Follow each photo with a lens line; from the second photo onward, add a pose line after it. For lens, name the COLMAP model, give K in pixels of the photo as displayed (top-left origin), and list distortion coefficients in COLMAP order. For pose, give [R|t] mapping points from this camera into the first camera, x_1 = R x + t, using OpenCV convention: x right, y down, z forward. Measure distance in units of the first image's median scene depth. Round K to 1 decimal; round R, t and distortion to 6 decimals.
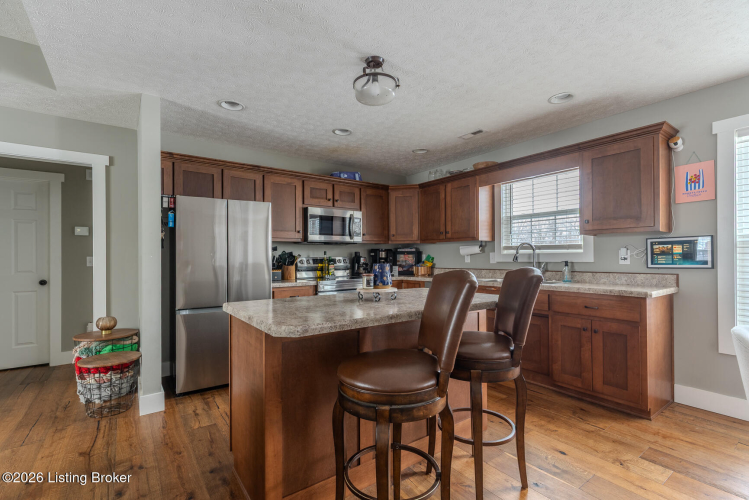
lens RADIAL K [[339.8, 0, 372.5], [0, 339.8, 256.8], [0, 0, 1]] dist [0.003103, 0.000427]
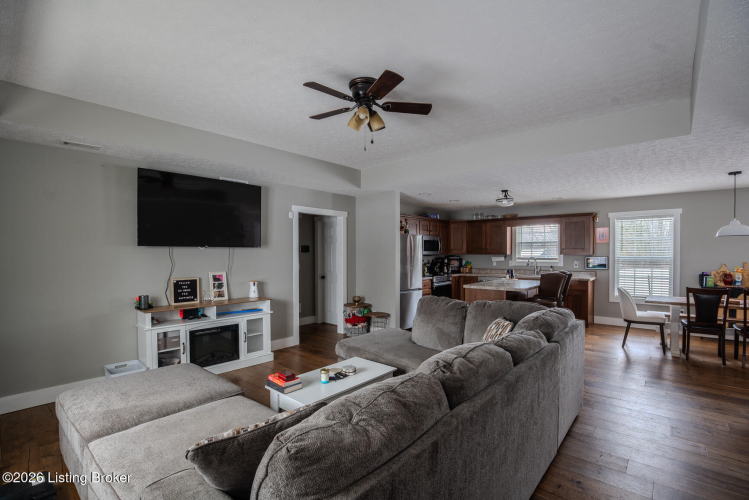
lens RADIAL K [[344.4, 0, 381.3], [0, 344.4, 253.7], [0, 0, 1]] dist [-0.002228, -0.000201]
pose [[0.969958, 0.002240, 0.243263, -1.130880], [-0.002906, 0.999993, 0.002378, -0.073388], [-0.243256, -0.003013, 0.969957, -0.962944]]
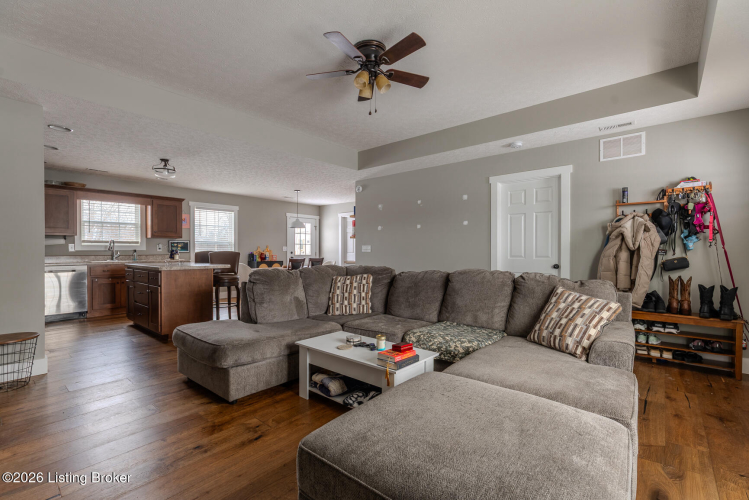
lens RADIAL K [[344.4, 0, 381.3], [0, 344.4, 253.7], [0, 0, 1]] dist [-0.002228, -0.000201]
pose [[-0.241191, -0.003912, 0.970470, -1.887792], [0.000134, 0.999992, 0.004064, 0.030755], [-0.970478, 0.001110, -0.241189, 0.111959]]
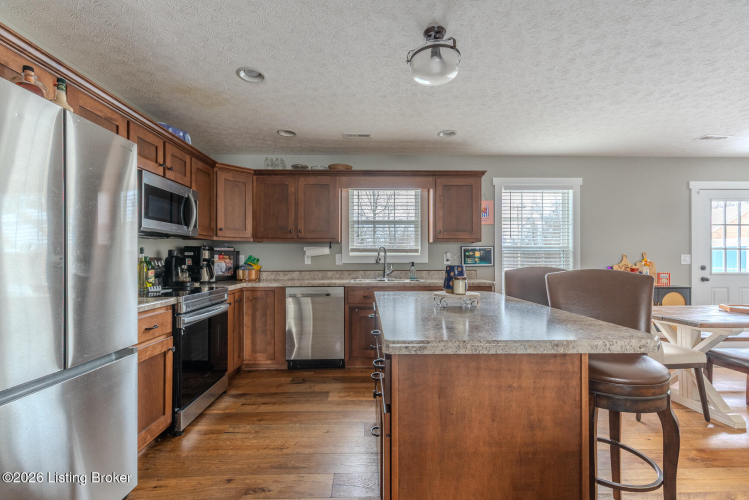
lens RADIAL K [[339.8, 0, 372.5], [0, 339.8, 256.8], [0, 0, 1]] dist [0.003103, 0.000427]
pose [[0.569050, 0.011085, 0.822228, -0.584302], [-0.003216, 0.999931, -0.011256, 0.008274], [-0.822296, 0.003761, 0.569047, 0.466461]]
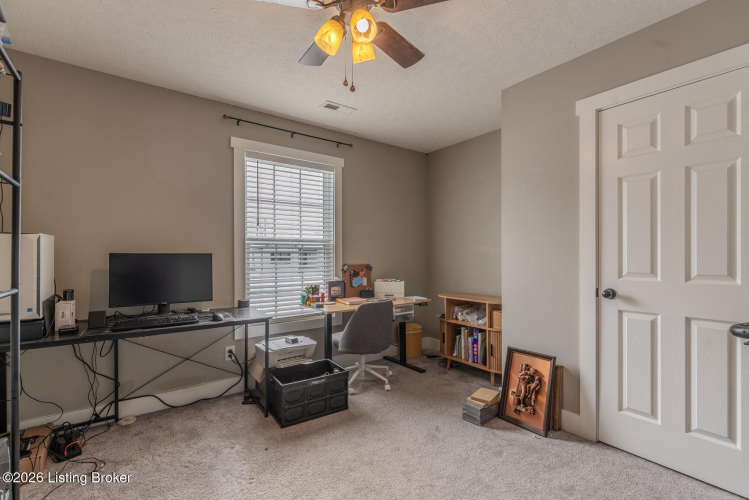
lens RADIAL K [[339.8, 0, 372.5], [0, 339.8, 256.8], [0, 0, 1]] dist [0.003103, 0.000427]
pose [[-0.017926, 0.003975, 0.999831, -0.114740], [0.003954, 0.999985, -0.003905, 0.008002], [-0.999831, 0.003884, -0.017941, 0.476787]]
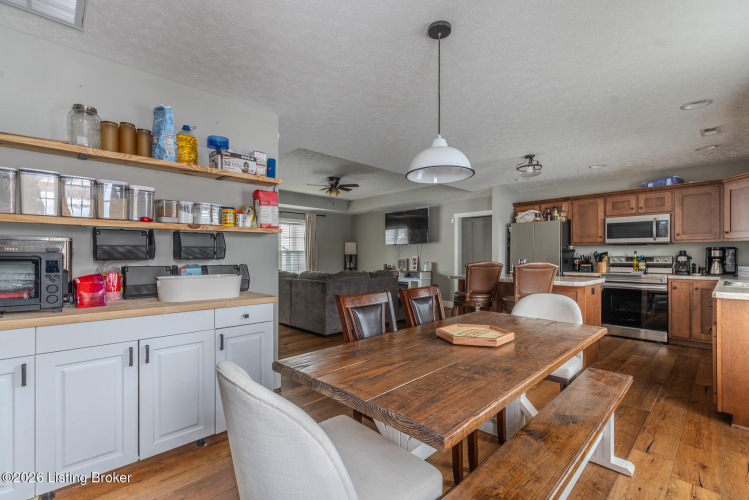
lens RADIAL K [[339.8, 0, 372.5], [0, 339.8, 256.8], [0, 0, 1]] dist [0.003103, 0.000427]
pose [[0.132841, 0.007951, -0.991105, 1.347008], [0.001399, 0.999965, 0.008210, -0.009568], [0.991136, -0.002477, 0.132825, -0.113679]]
